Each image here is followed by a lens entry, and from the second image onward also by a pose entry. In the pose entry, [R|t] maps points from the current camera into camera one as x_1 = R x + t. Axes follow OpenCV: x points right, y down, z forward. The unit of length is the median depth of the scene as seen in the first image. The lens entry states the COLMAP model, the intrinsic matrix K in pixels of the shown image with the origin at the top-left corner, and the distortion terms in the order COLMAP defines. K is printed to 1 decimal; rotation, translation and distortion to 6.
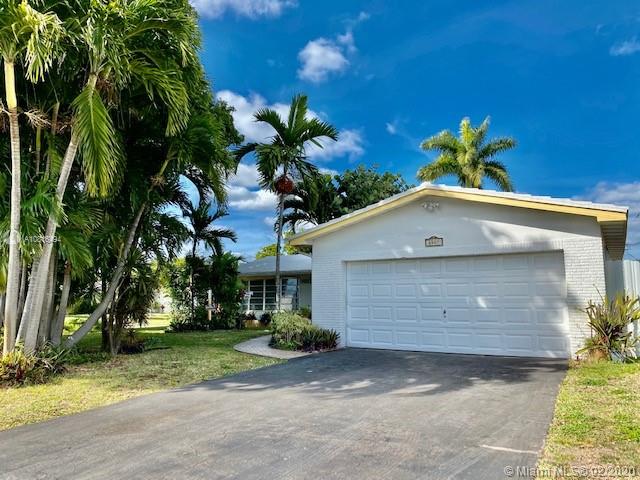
lens RADIAL K [[485.9, 0, 327.4], [0, 485.9, 240.0], [0, 0, 1]] dist [0.020784, -0.011898]
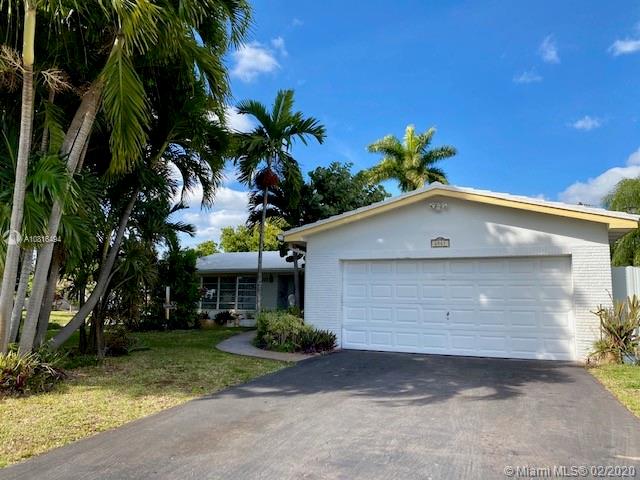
lens RADIAL K [[484.9, 0, 318.7], [0, 484.9, 239.2], [0, 0, 1]] dist [0.024063, -0.014003]
pose [[0.987956, 0.035827, 0.150532, -0.161806], [-0.035464, 0.999358, -0.005101, 0.009562], [-0.150618, -0.000299, 0.988592, 0.057207]]
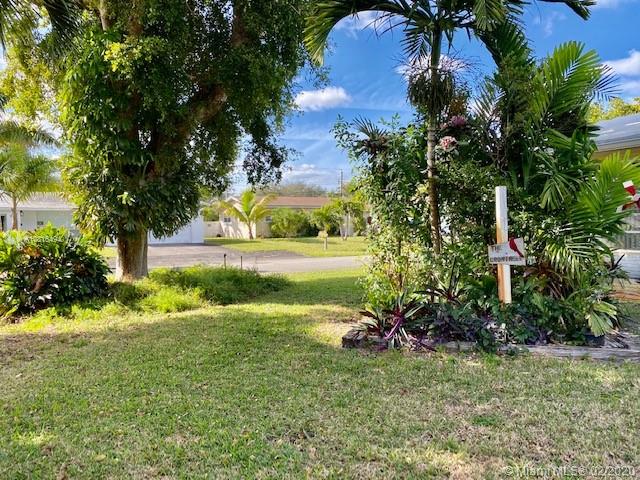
lens RADIAL K [[485.9, 0, 327.4], [0, 485.9, 240.0], [0, 0, 1]] dist [0.020784, -0.011898]
pose [[0.877272, -0.003740, -0.479979, -0.320052], [0.079407, 0.987322, 0.137441, 0.141075], [0.473380, -0.158686, 0.866447, 1.173685]]
